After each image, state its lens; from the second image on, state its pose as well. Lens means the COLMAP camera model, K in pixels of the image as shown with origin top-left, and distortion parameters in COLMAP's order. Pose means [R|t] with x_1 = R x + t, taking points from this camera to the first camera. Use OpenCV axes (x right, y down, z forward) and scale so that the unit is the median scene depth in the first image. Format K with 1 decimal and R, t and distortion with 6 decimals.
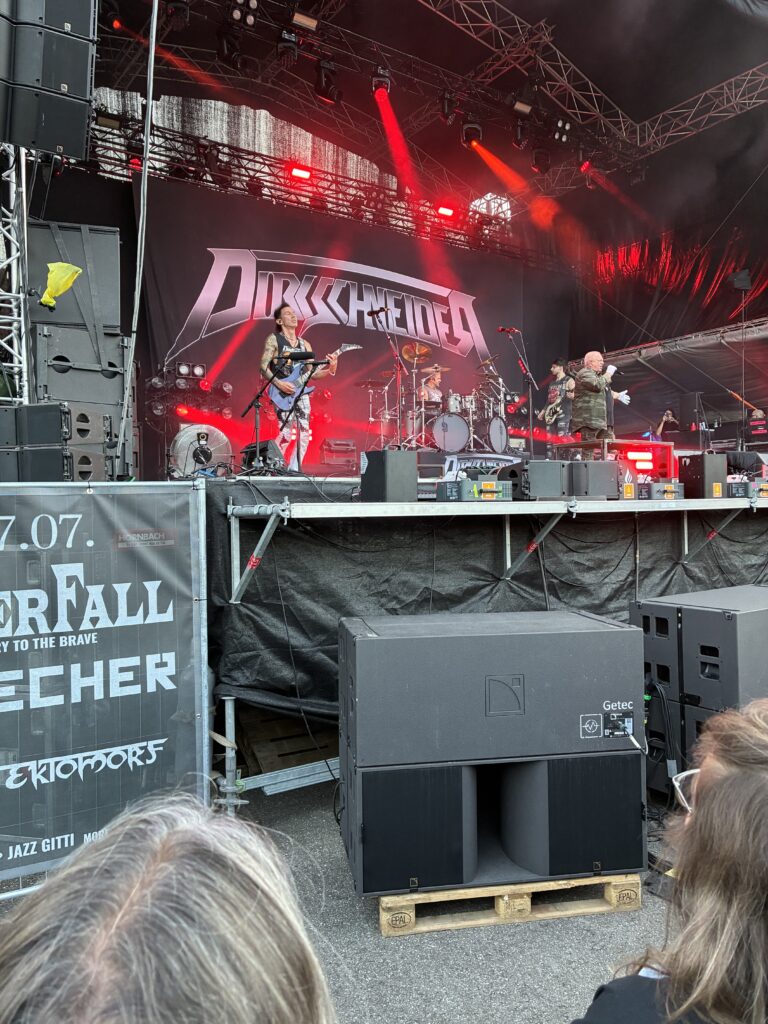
lens RADIAL K [[731.6, 0, 384.0], [0, 731.6, 512.0], [0, 0, 1]] dist [0.020283, -0.030158]
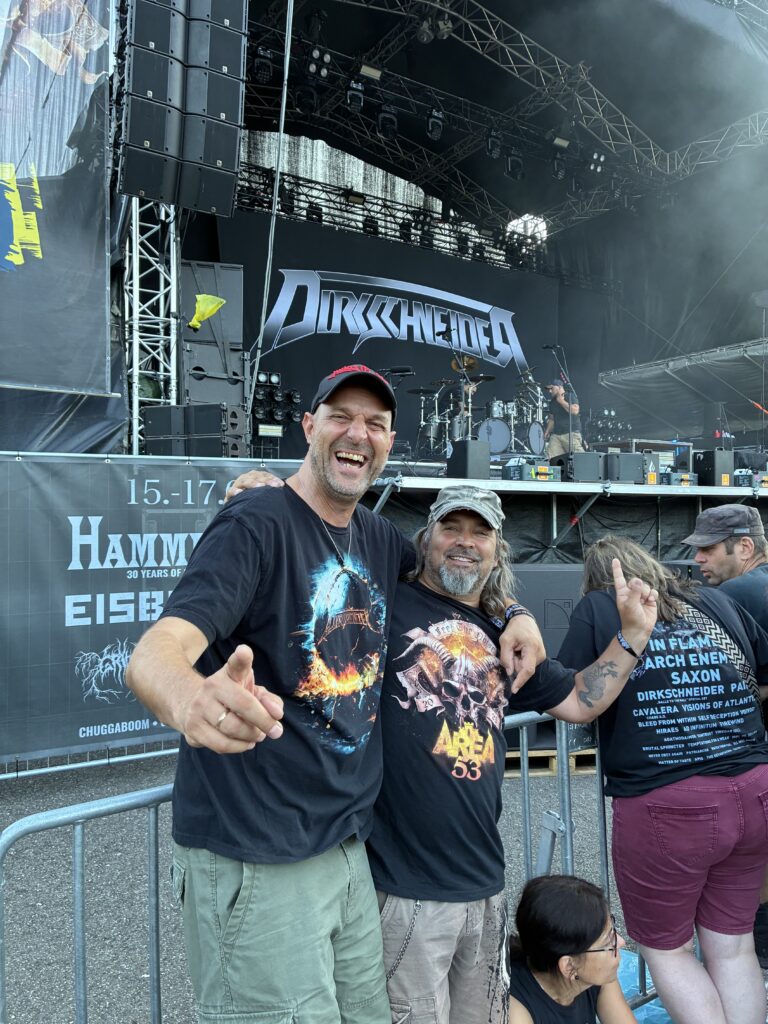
lens RADIAL K [[731.6, 0, 384.0], [0, 731.6, 512.0], [0, 0, 1]] dist [0.020283, -0.030158]
pose [[0.999298, 0.014730, -0.034433, -0.030452], [-0.015106, 0.999829, -0.010706, 0.018858], [0.034270, 0.011218, 0.999350, -0.101616]]
